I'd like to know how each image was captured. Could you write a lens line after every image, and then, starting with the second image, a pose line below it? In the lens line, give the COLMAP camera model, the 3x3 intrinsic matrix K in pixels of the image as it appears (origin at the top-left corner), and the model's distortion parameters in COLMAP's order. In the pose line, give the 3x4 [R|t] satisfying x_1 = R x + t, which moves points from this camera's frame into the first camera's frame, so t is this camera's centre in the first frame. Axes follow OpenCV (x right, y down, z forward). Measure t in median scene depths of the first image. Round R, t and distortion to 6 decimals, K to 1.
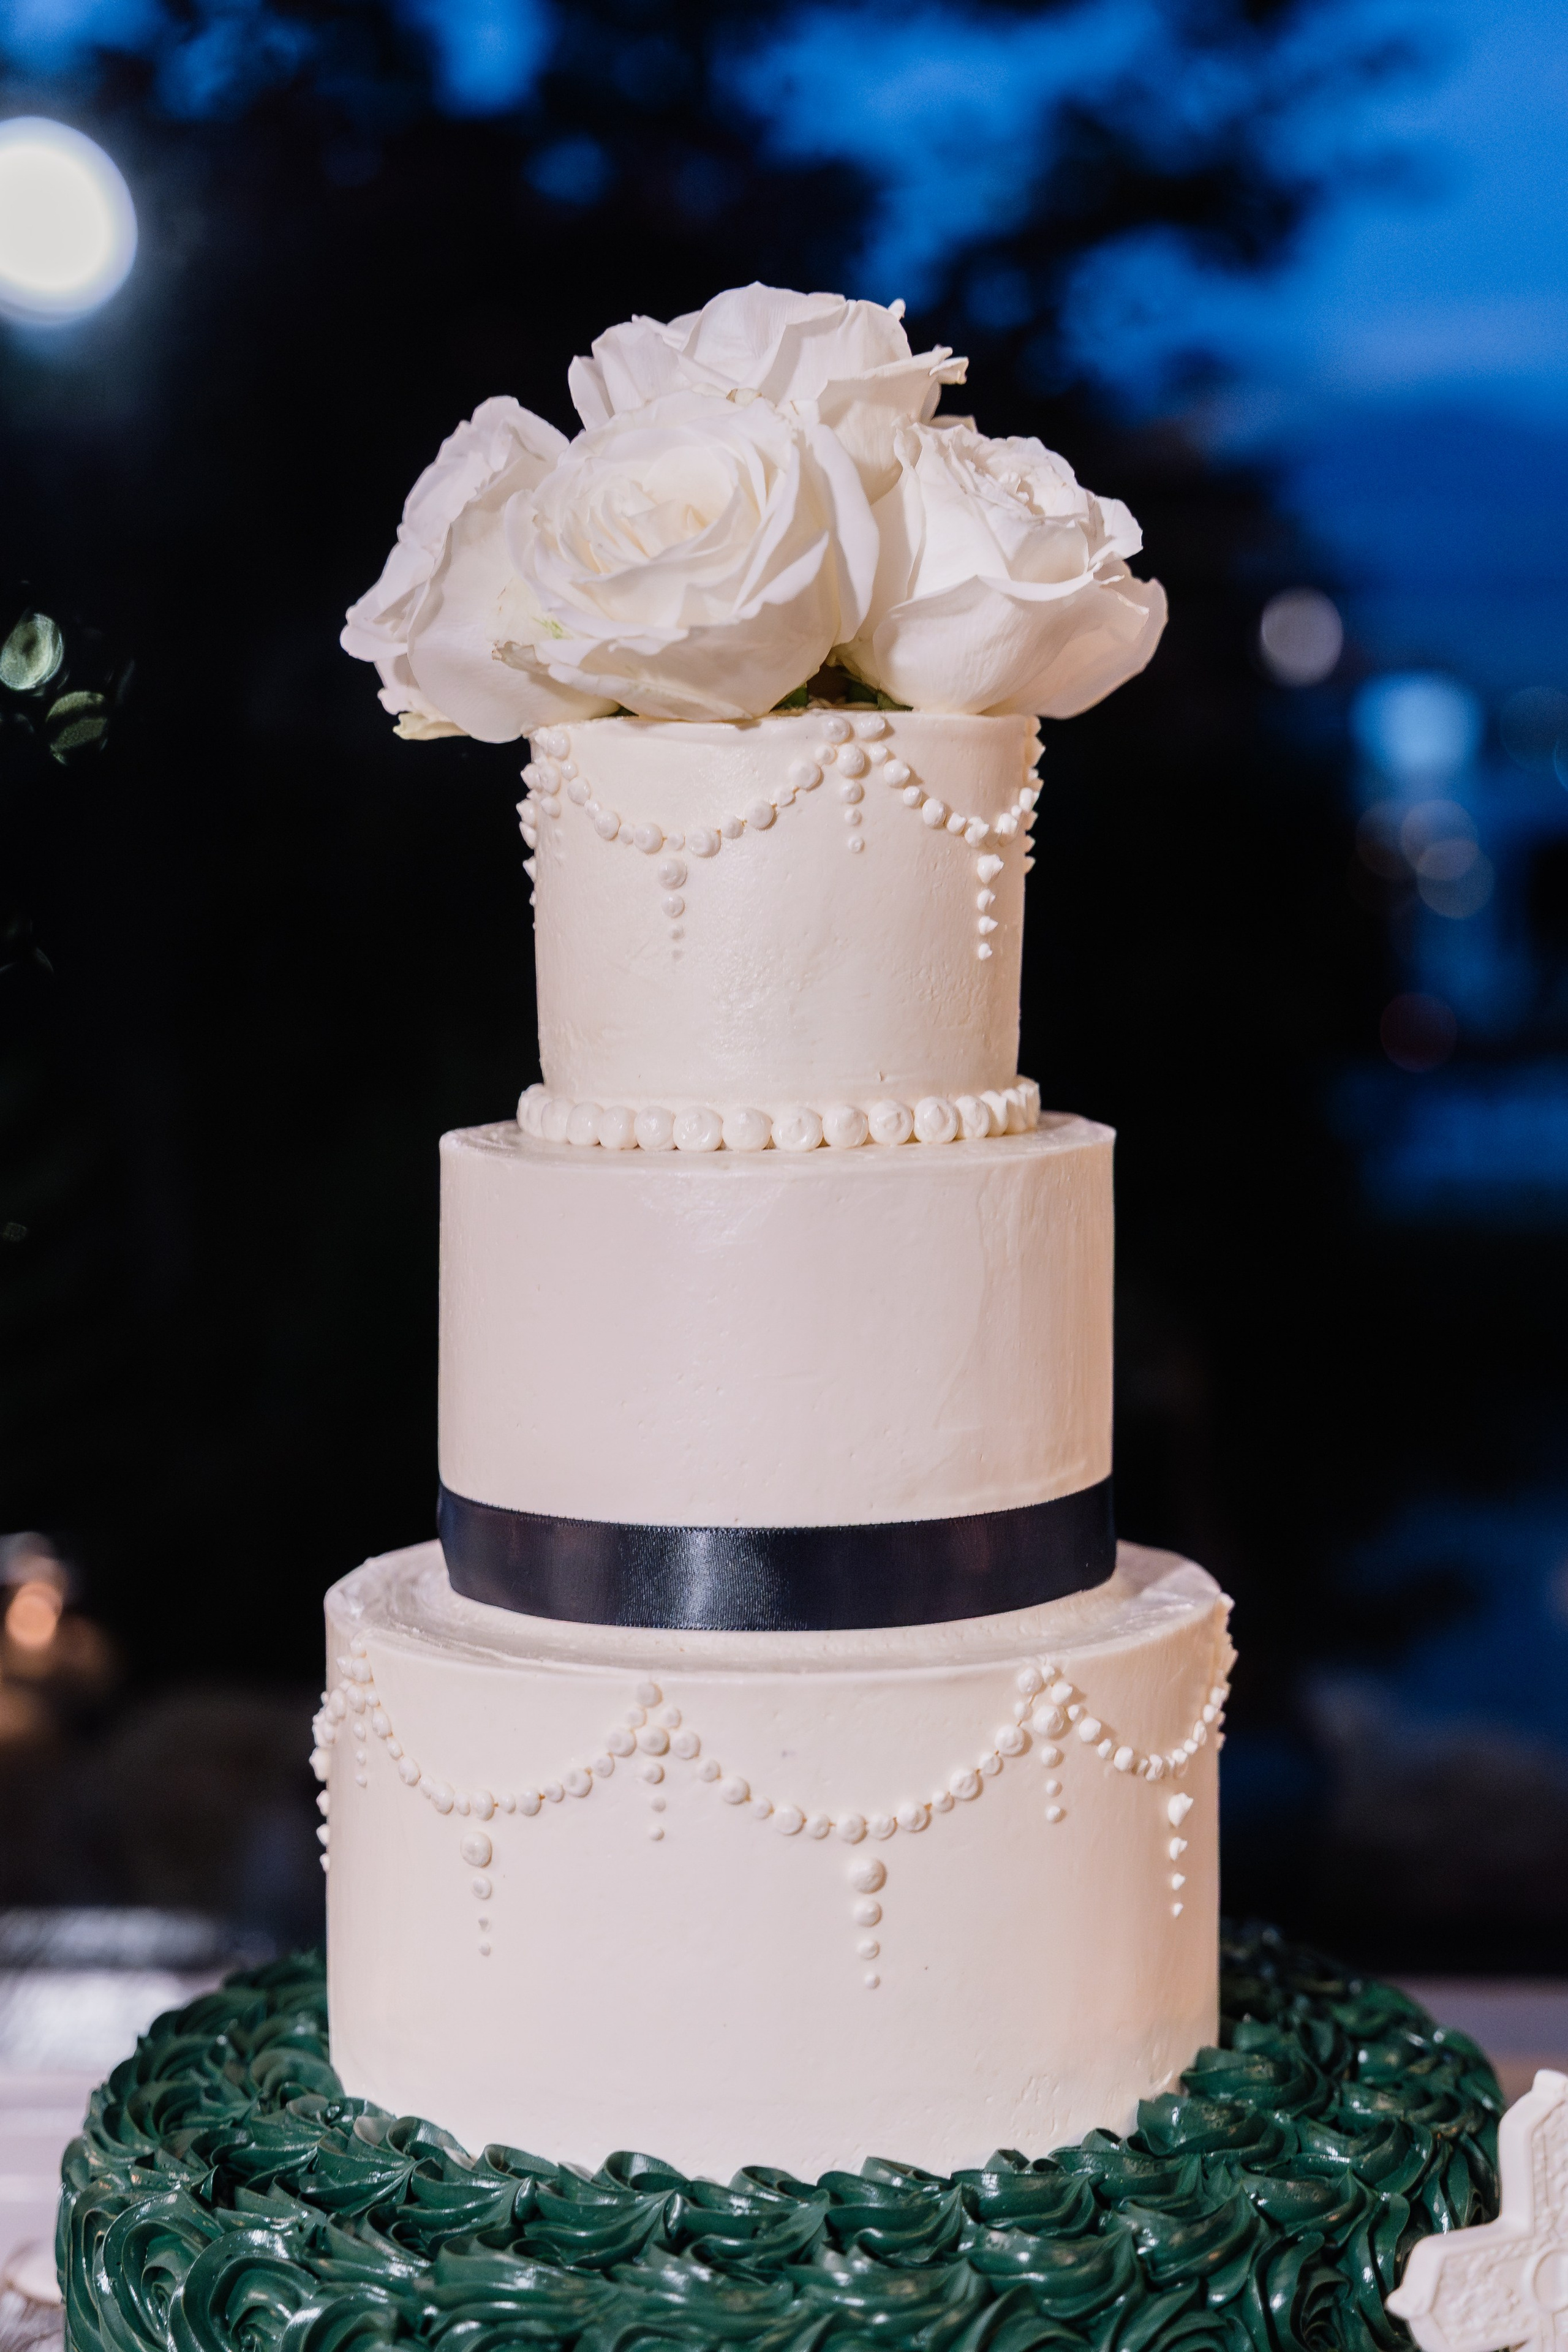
lens RADIAL K [[3845.3, 0, 760.6], [0, 3845.3, 1180.6], [0, 0, 1]] dist [0.046747, 0.000000]
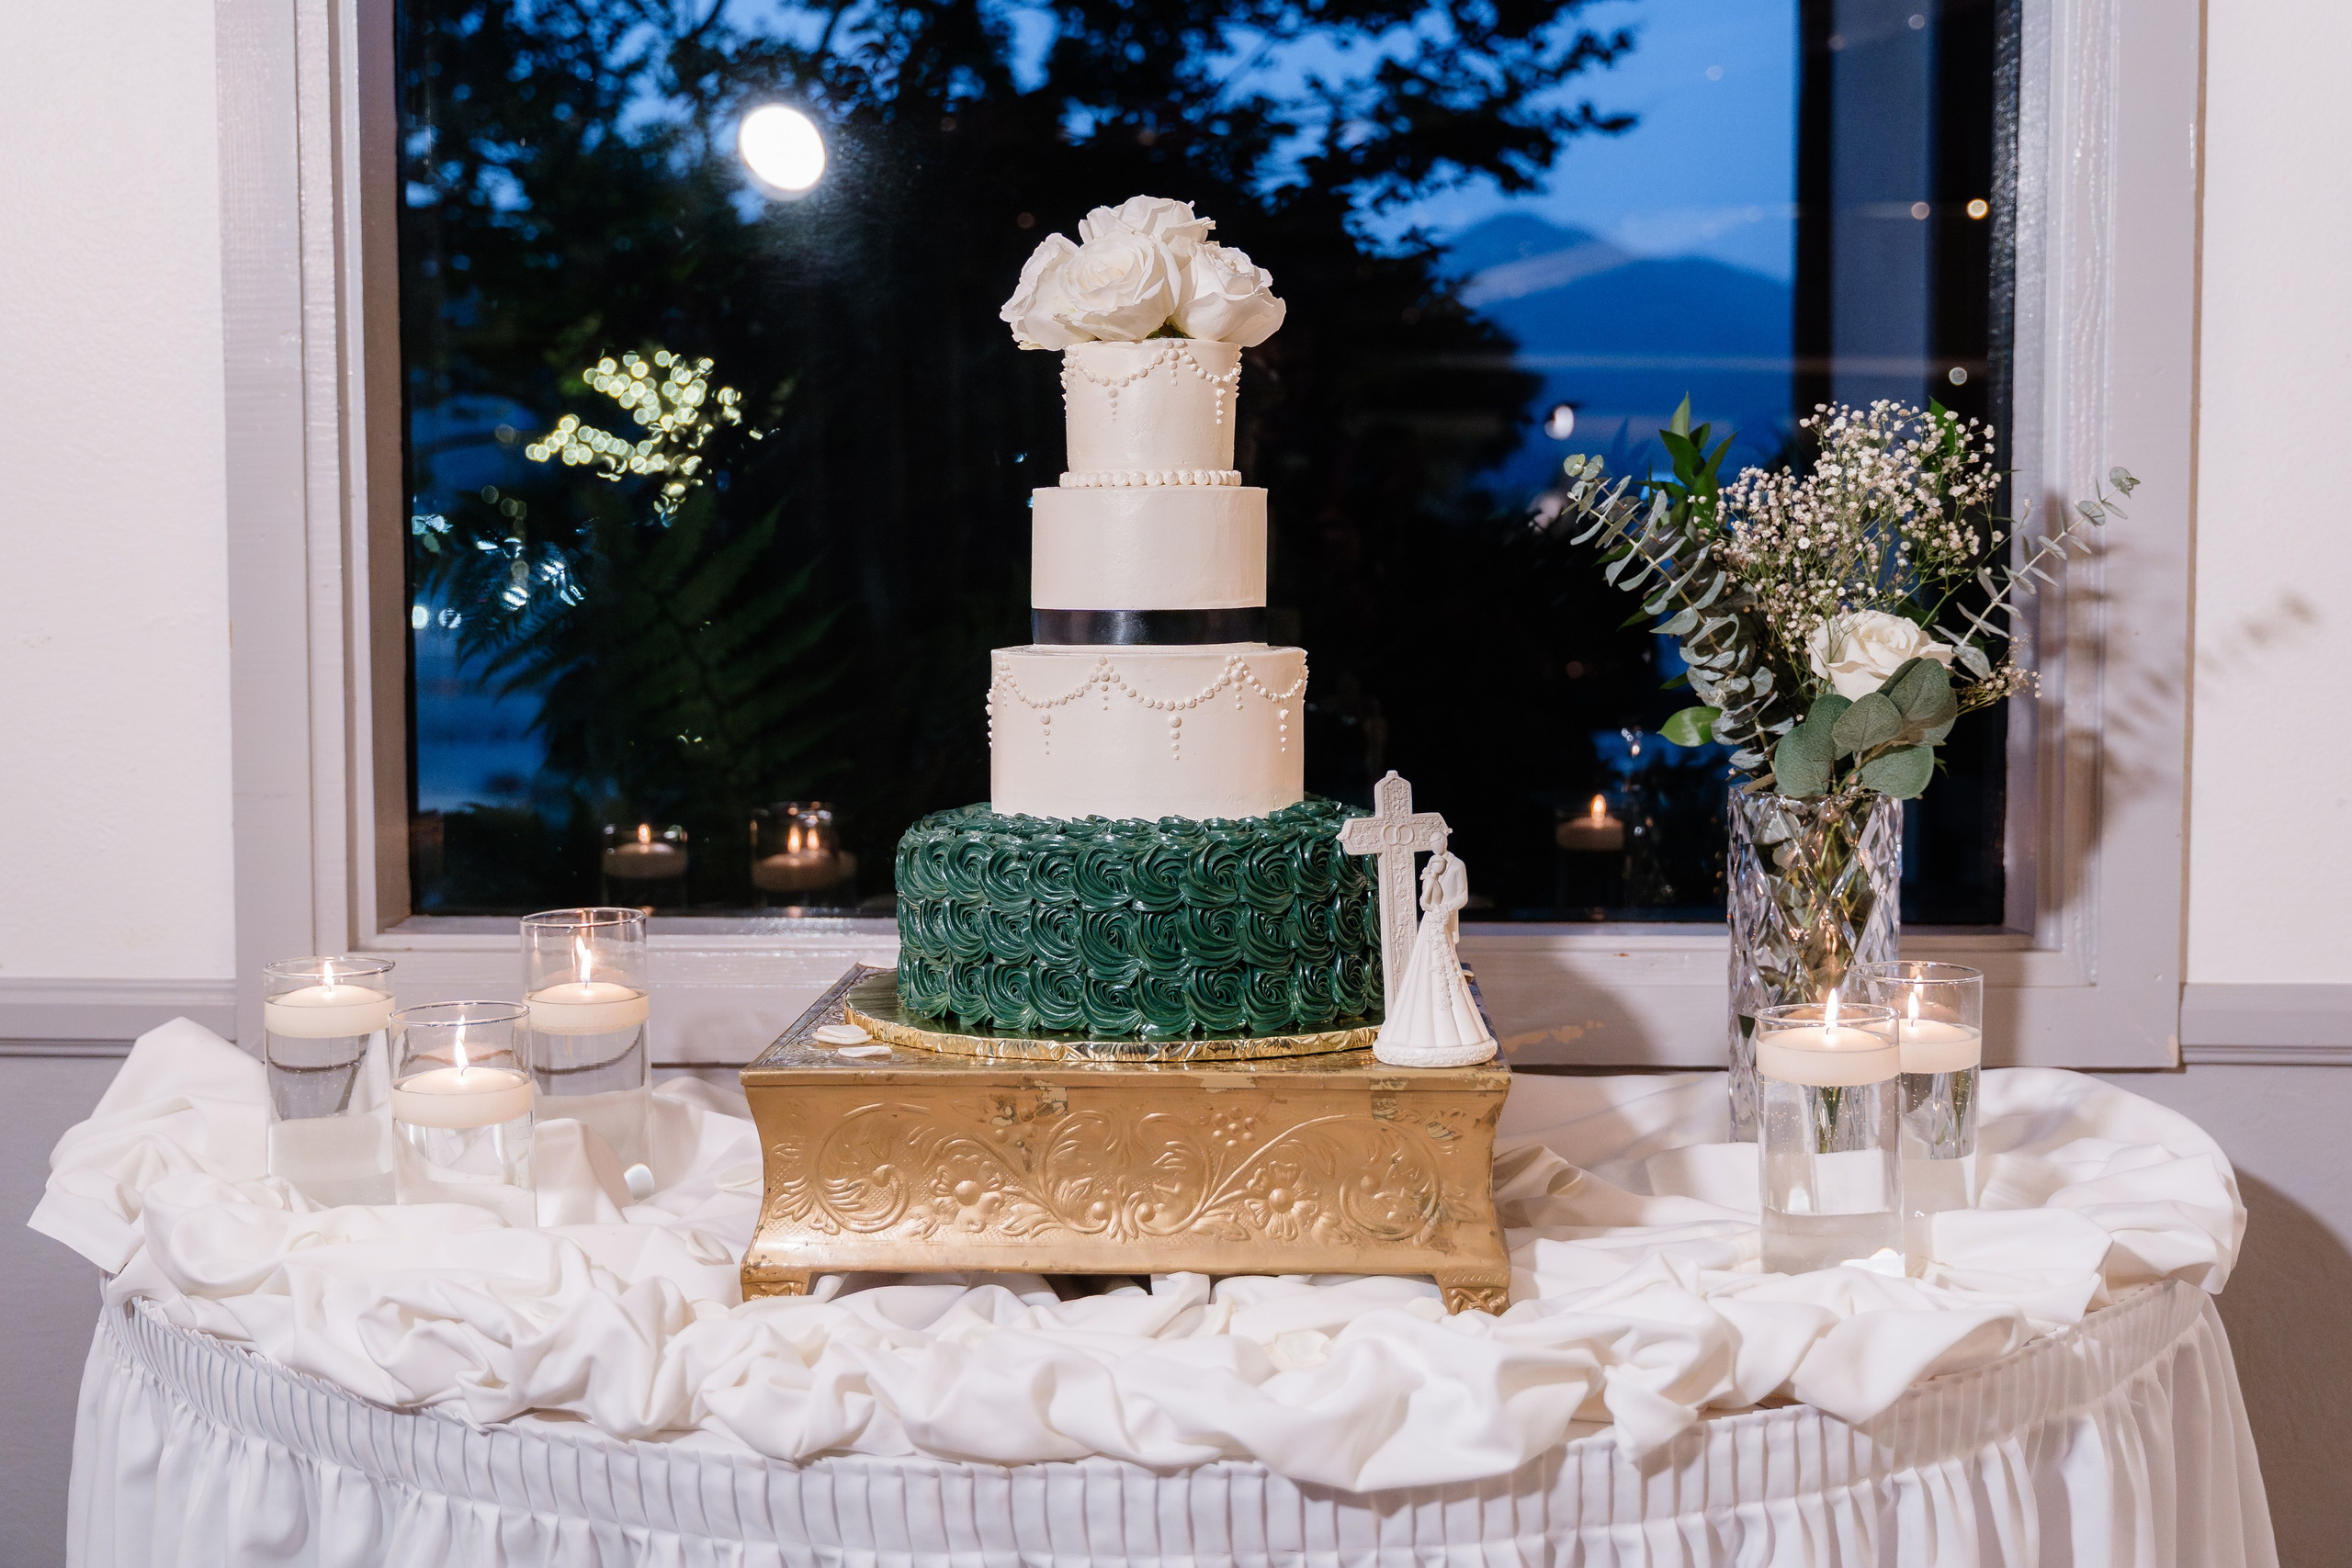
lens RADIAL K [[2641.7, 0, 1201.2], [0, 2641.7, 778.8], [0, 0, 1]] dist [-0.009065, 0.000000]
pose [[0.999983, 0.005472, -0.002133, 0.050943], [-0.005488, 0.999955, -0.007766, 0.231357], [0.002090, 0.007778, 0.999968, -1.025030]]
